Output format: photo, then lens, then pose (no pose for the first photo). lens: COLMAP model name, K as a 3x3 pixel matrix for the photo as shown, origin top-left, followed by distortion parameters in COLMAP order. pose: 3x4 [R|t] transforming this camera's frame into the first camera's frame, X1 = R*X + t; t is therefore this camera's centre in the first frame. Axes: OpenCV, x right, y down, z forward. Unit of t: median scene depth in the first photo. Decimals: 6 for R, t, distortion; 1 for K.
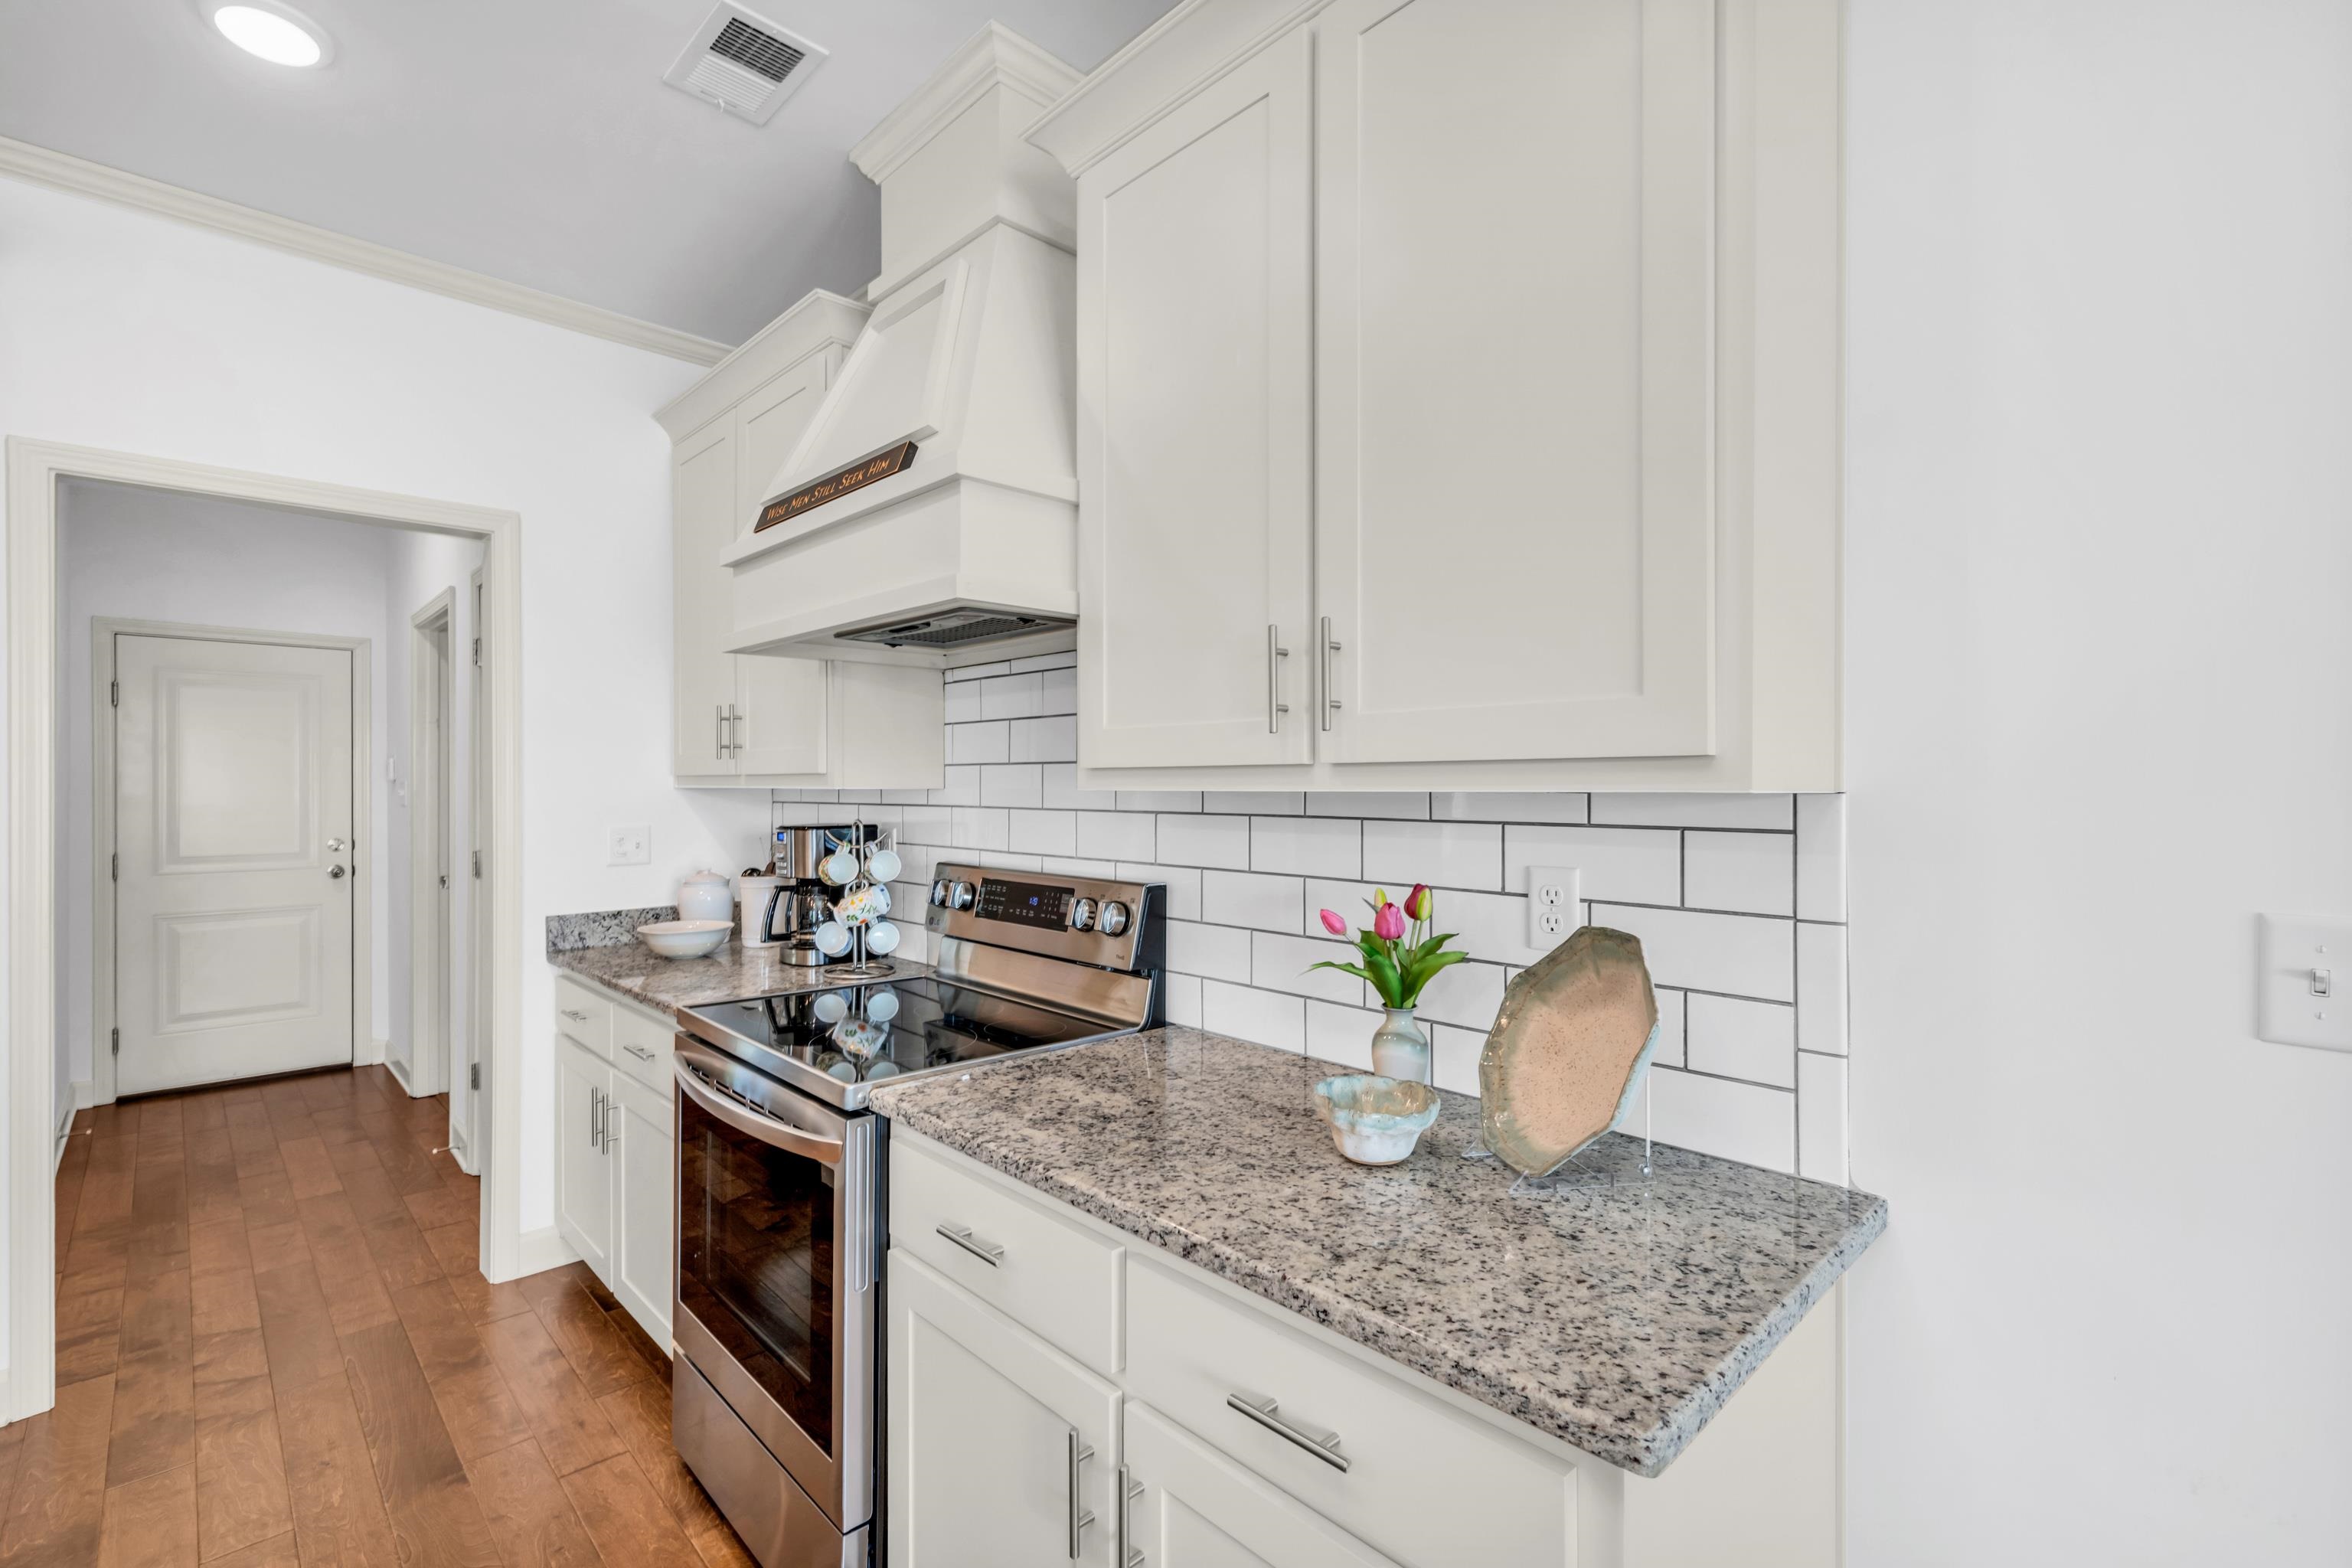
lens RADIAL K [[1046.3, 0, 1173.1], [0, 1046.3, 802.1], [0, 0, 1]] dist [0.007467, 0.000442]
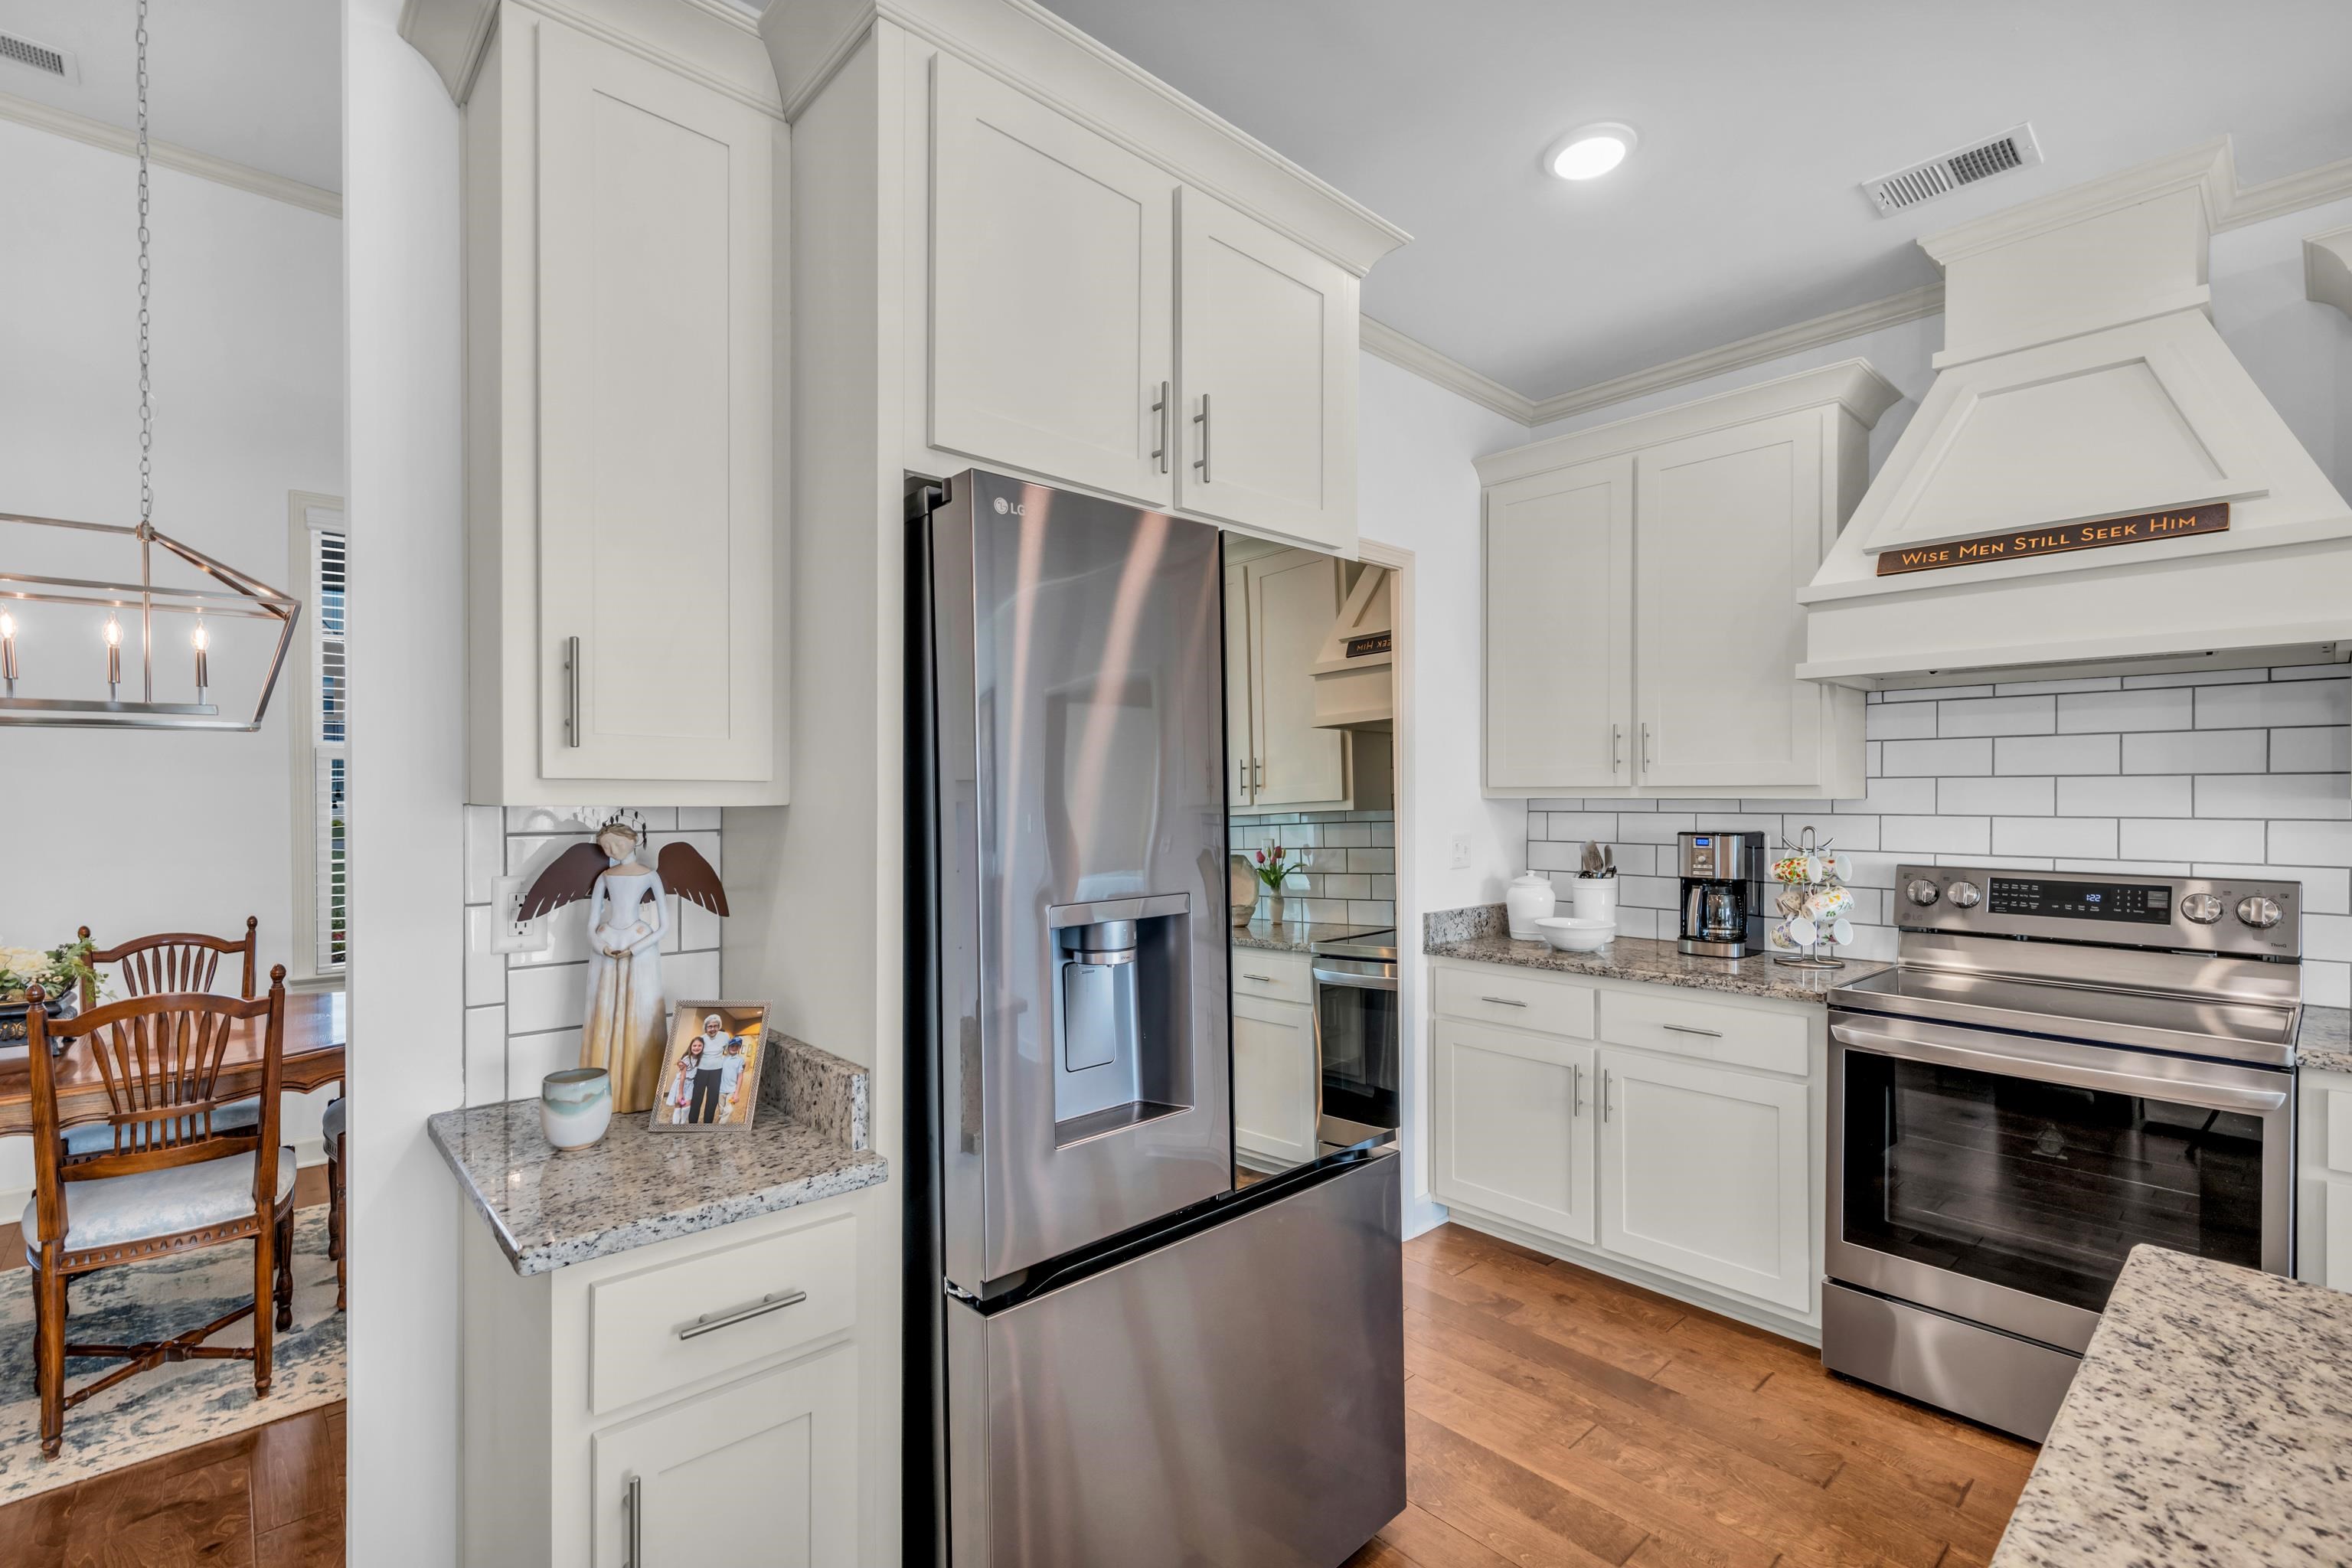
lens RADIAL K [[1046.3, 0, 1170.2], [0, 1046.3, 808.5], [0, 0, 1]] dist [0.007467, 0.000442]
pose [[0.999988, 0.000543, -0.004814, -1.235412], [-0.000566, 0.999988, -0.004835, 0.004722], [0.004811, 0.004838, 0.999977, -0.156266]]
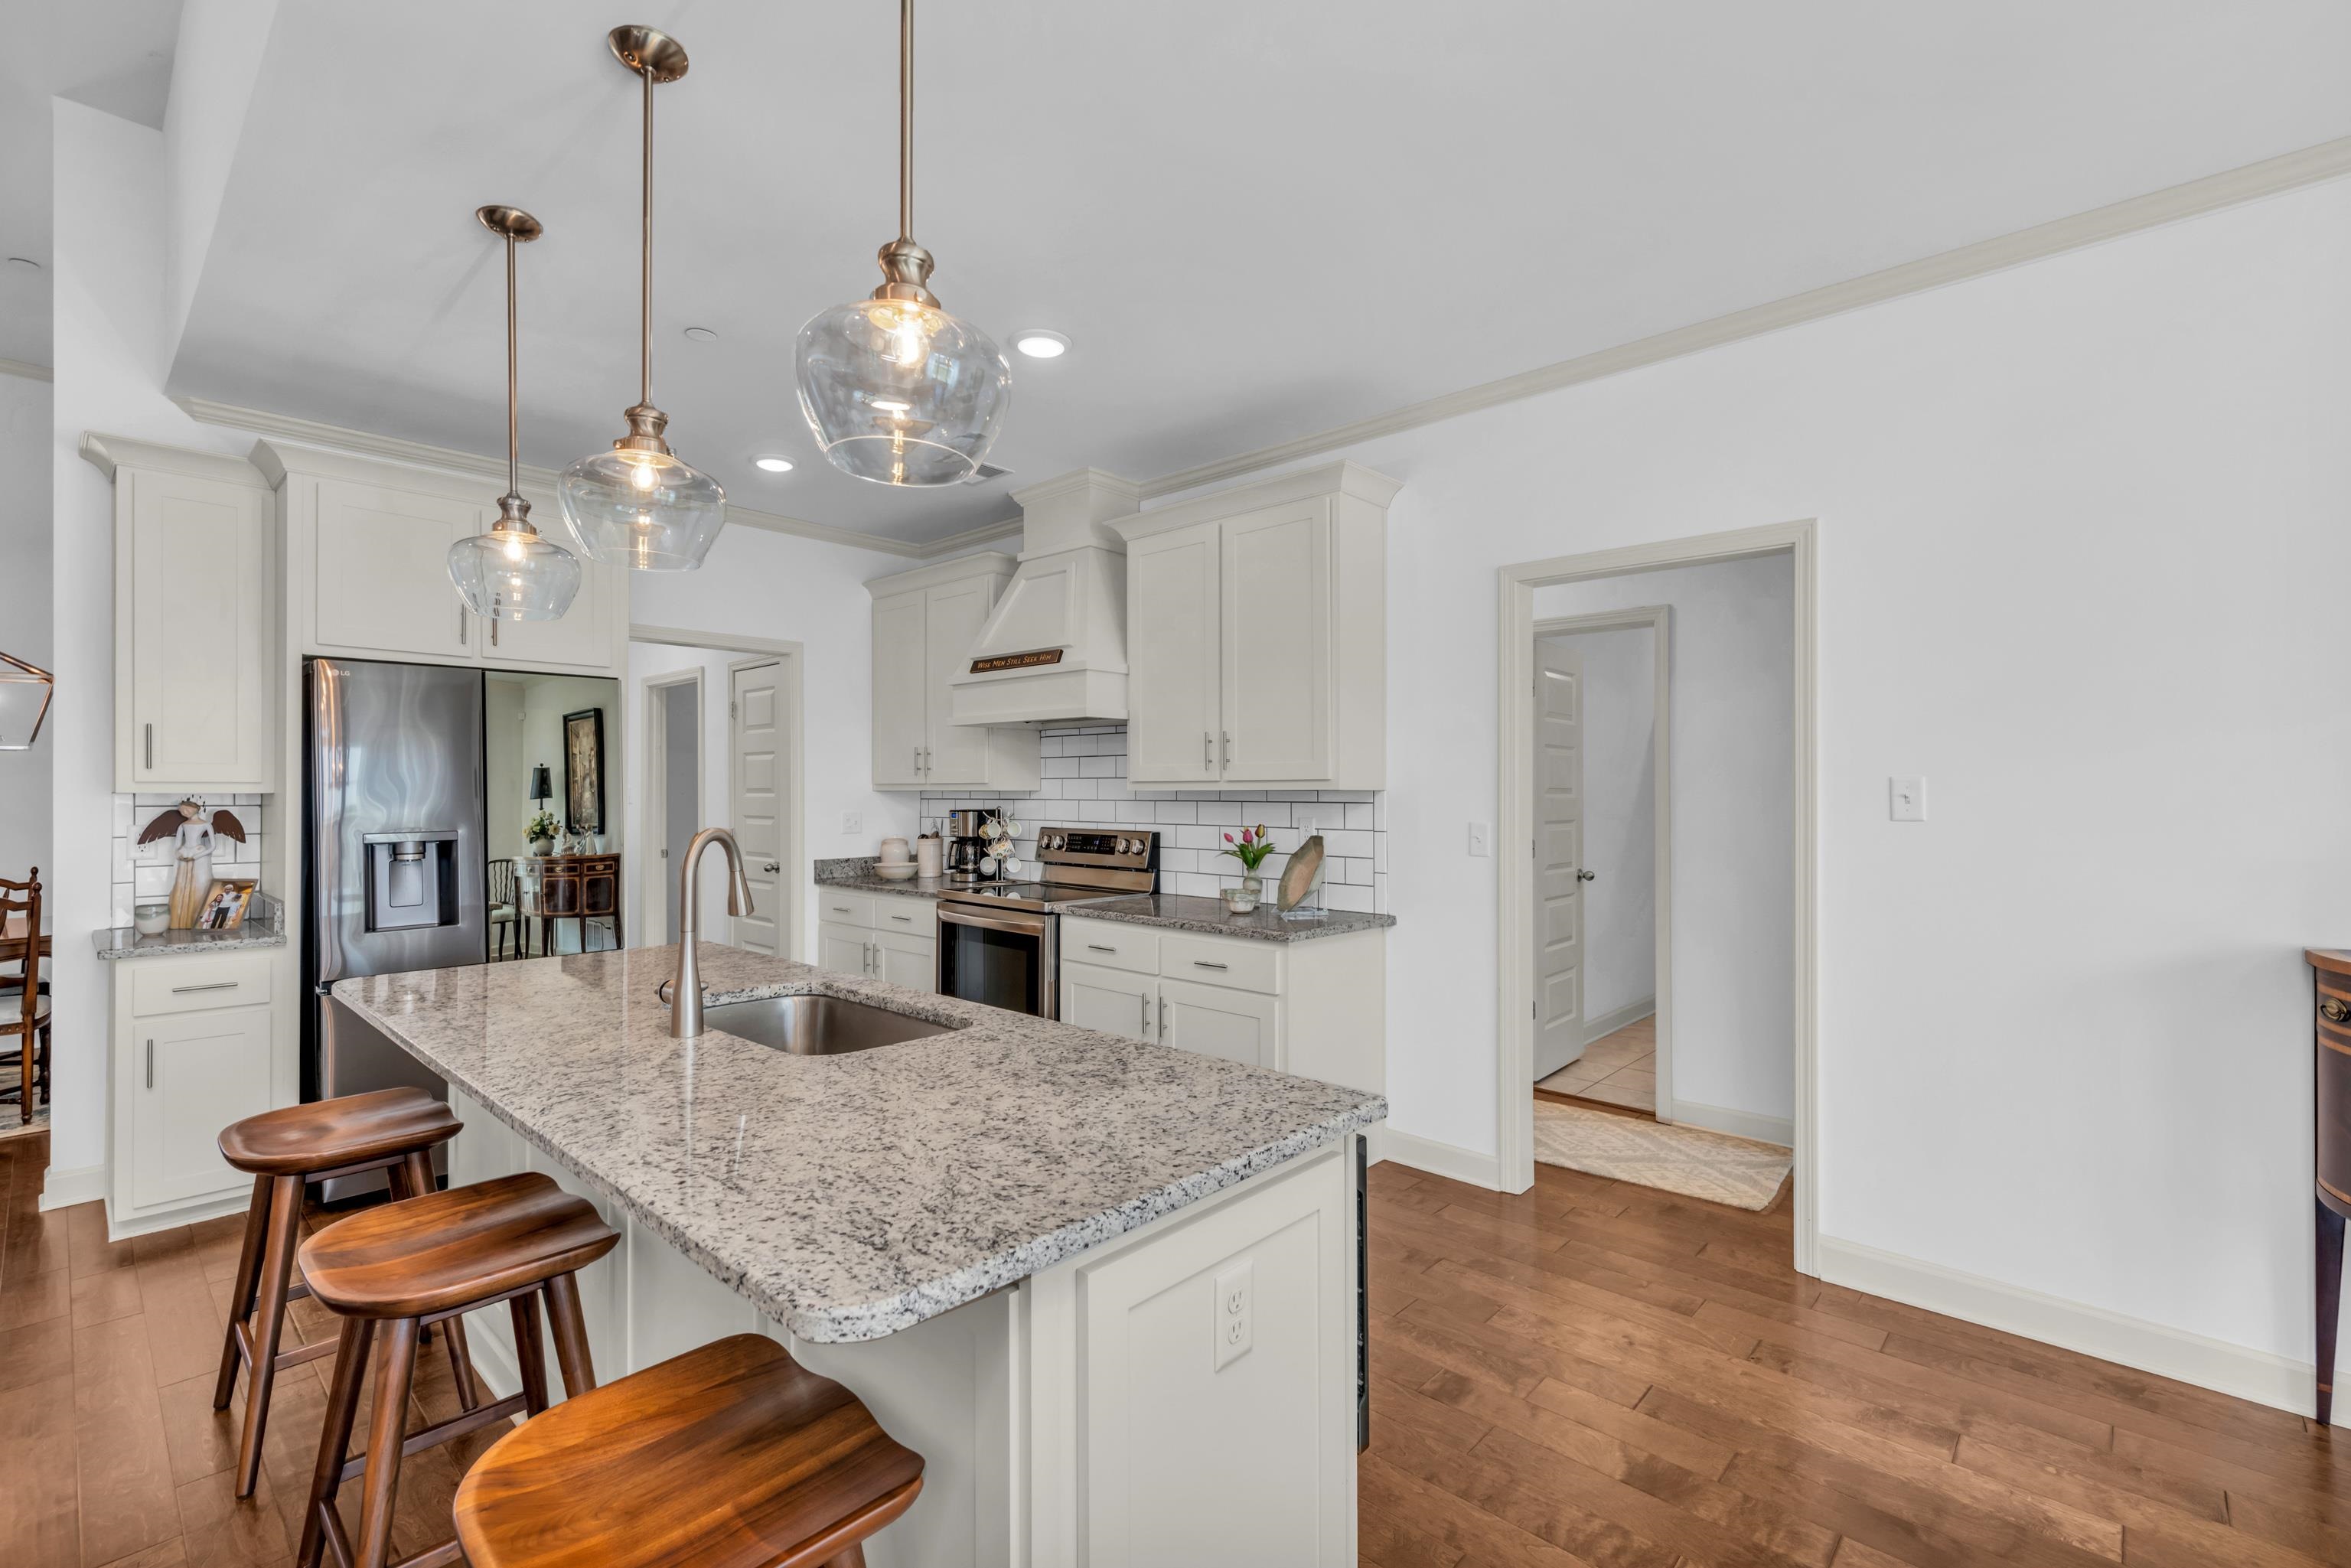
lens RADIAL K [[1045.8, 0, 1194.3], [0, 1045.8, 793.8], [0, 0, 1]] dist [0.007467, 0.000442]
pose [[0.996568, -0.000318, 0.082772, -0.120824], [0.001505, 0.999897, -0.014280, 0.027553], [-0.082759, 0.014355, 0.996466, -1.270054]]
